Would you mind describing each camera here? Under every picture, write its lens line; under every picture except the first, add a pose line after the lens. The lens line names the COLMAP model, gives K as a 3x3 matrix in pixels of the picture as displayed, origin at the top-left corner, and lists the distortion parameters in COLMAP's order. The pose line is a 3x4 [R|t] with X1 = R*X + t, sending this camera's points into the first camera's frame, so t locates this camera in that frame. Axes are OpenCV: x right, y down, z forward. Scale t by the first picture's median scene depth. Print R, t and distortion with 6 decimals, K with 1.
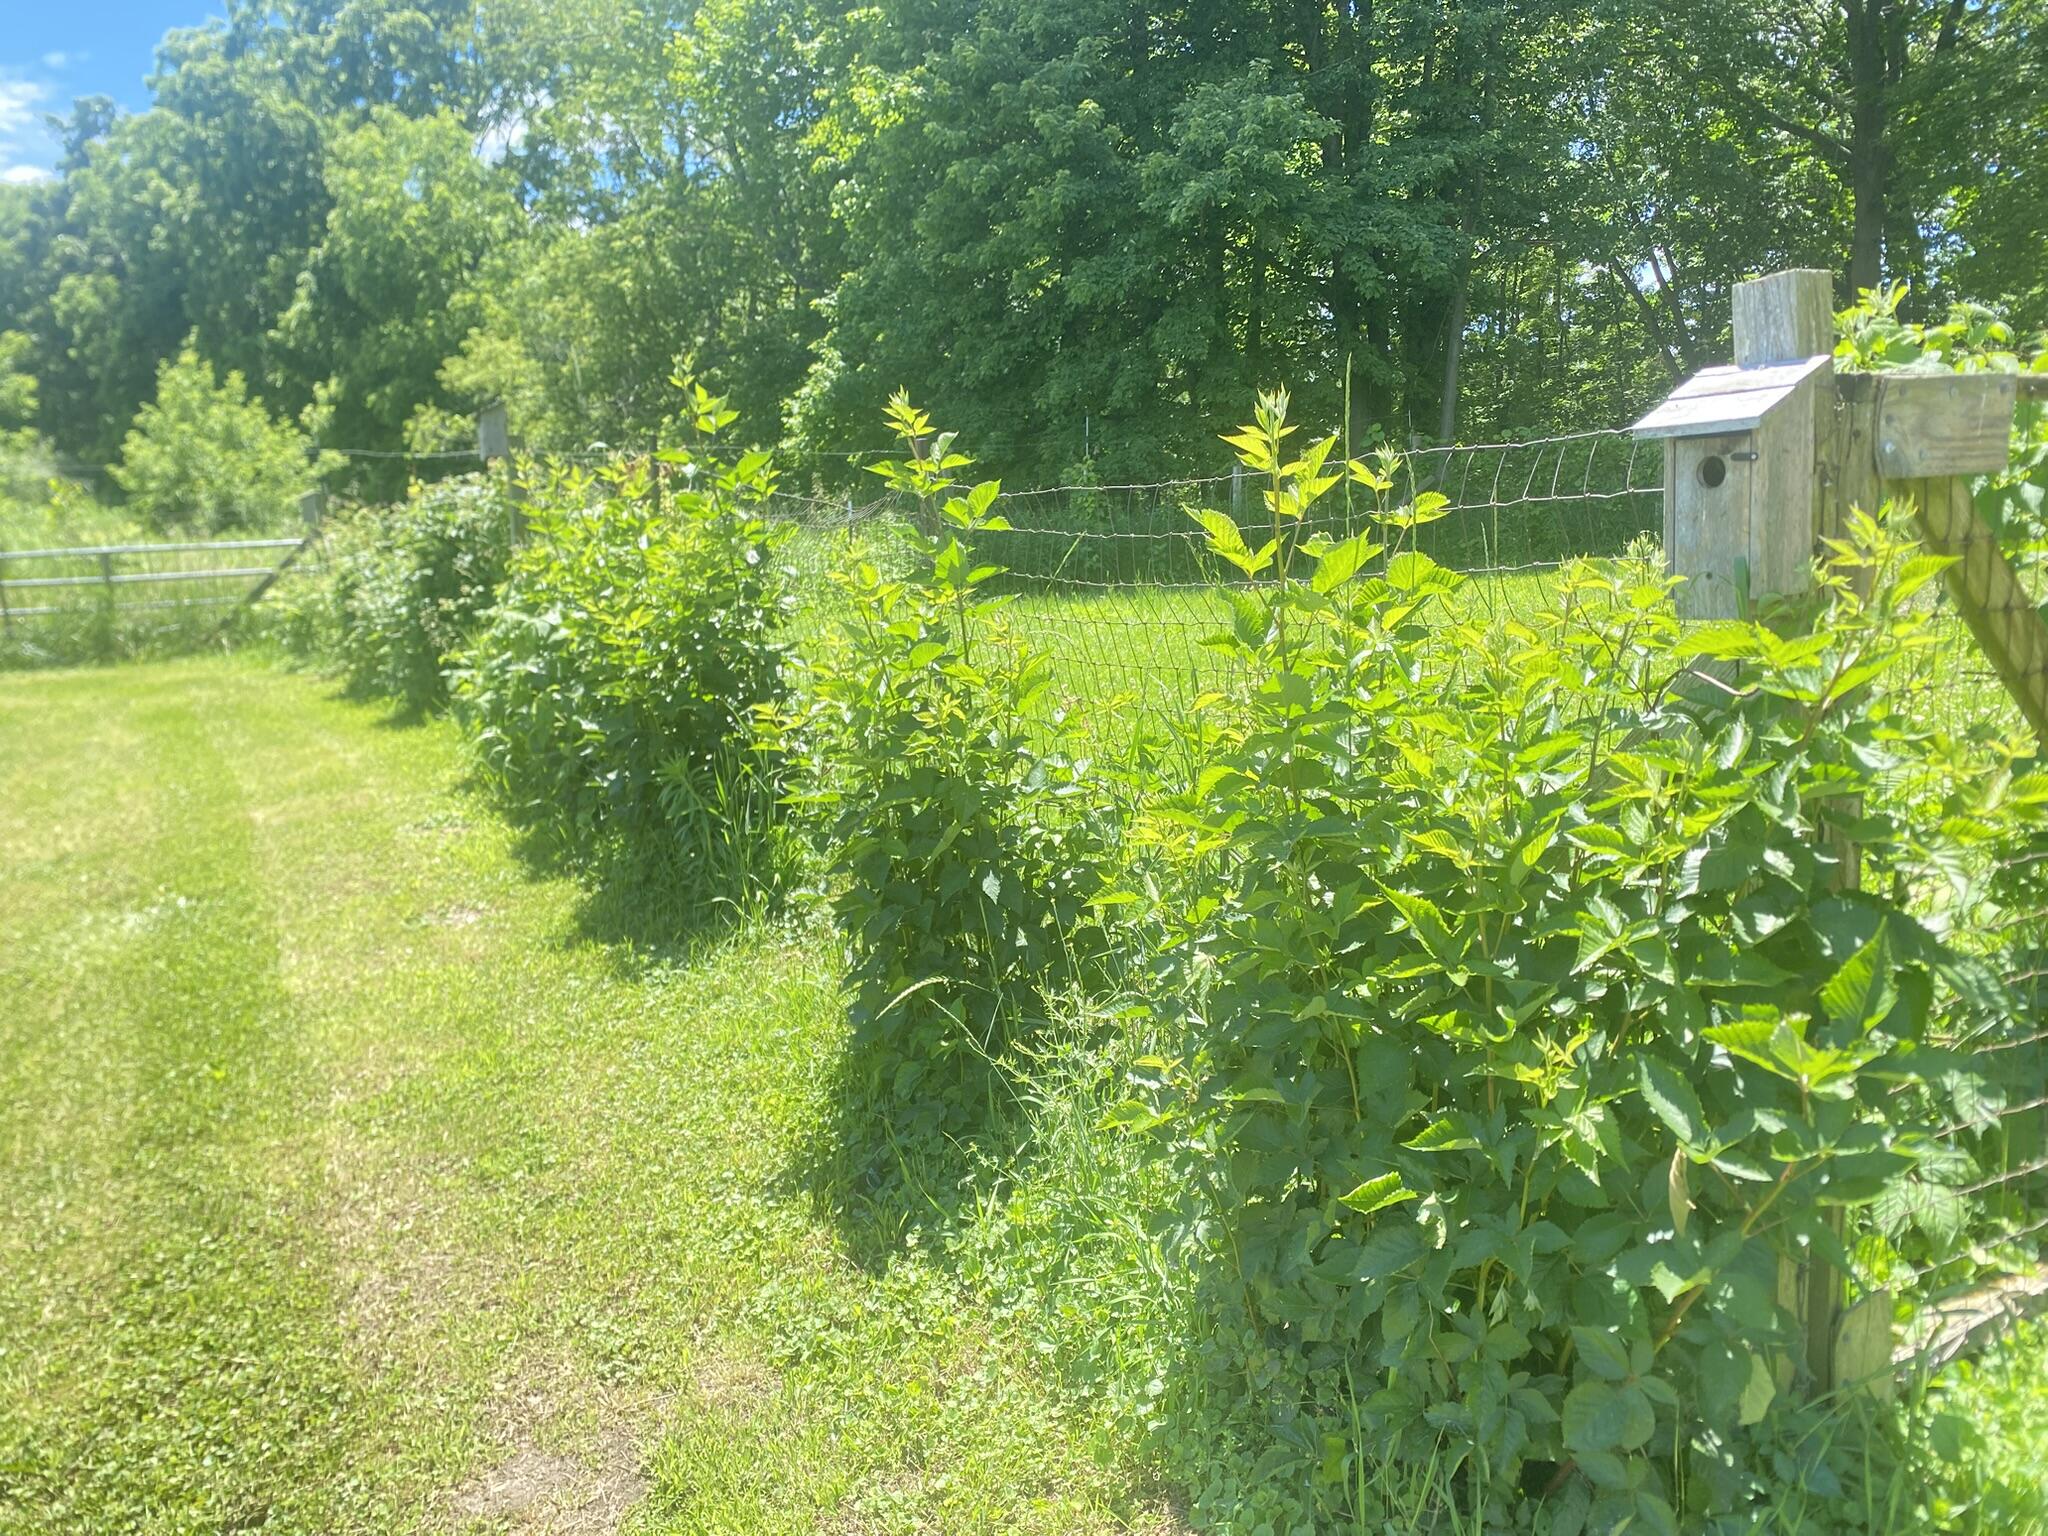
lens RADIAL K [[1536.7, 0, 1037.2], [0, 1536.7, 769.2], [0, 0, 1]] dist [-0.000095, -0.009760]
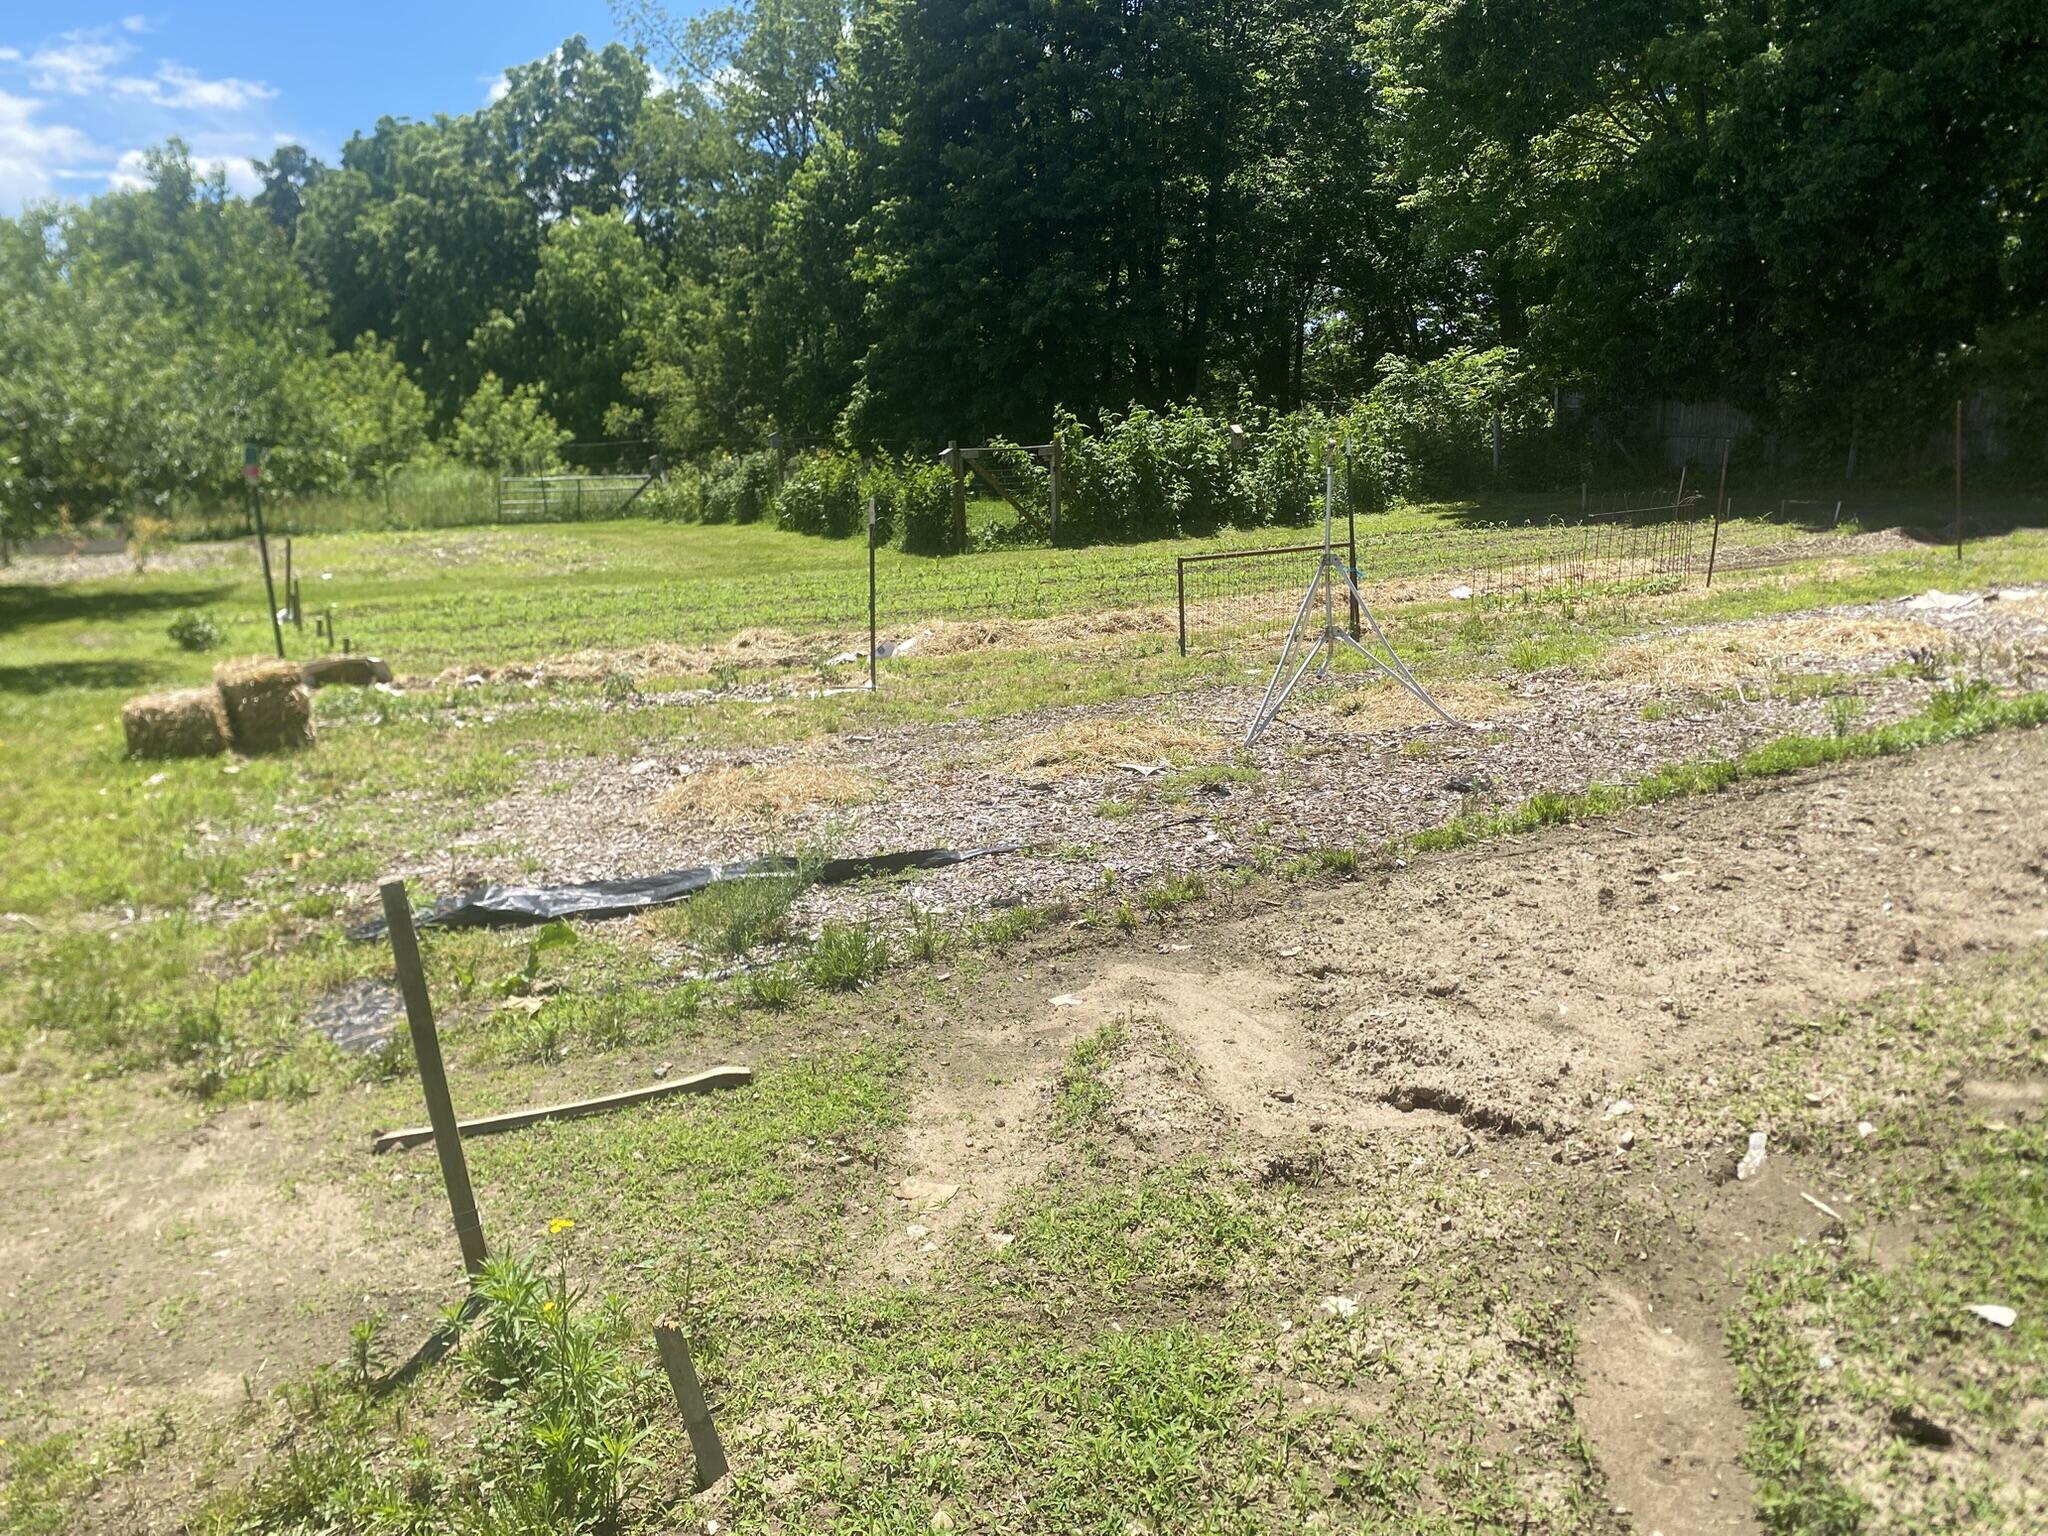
lens RADIAL K [[1536.7, 0, 1037.2], [0, 1536.7, 769.2], [0, 0, 1]] dist [-0.000095, -0.009760]
pose [[0.999840, 0.012518, -0.012751, 0.066601], [-0.012256, 0.999716, 0.020425, 0.097409], [0.013003, -0.020265, 0.999710, -0.540140]]
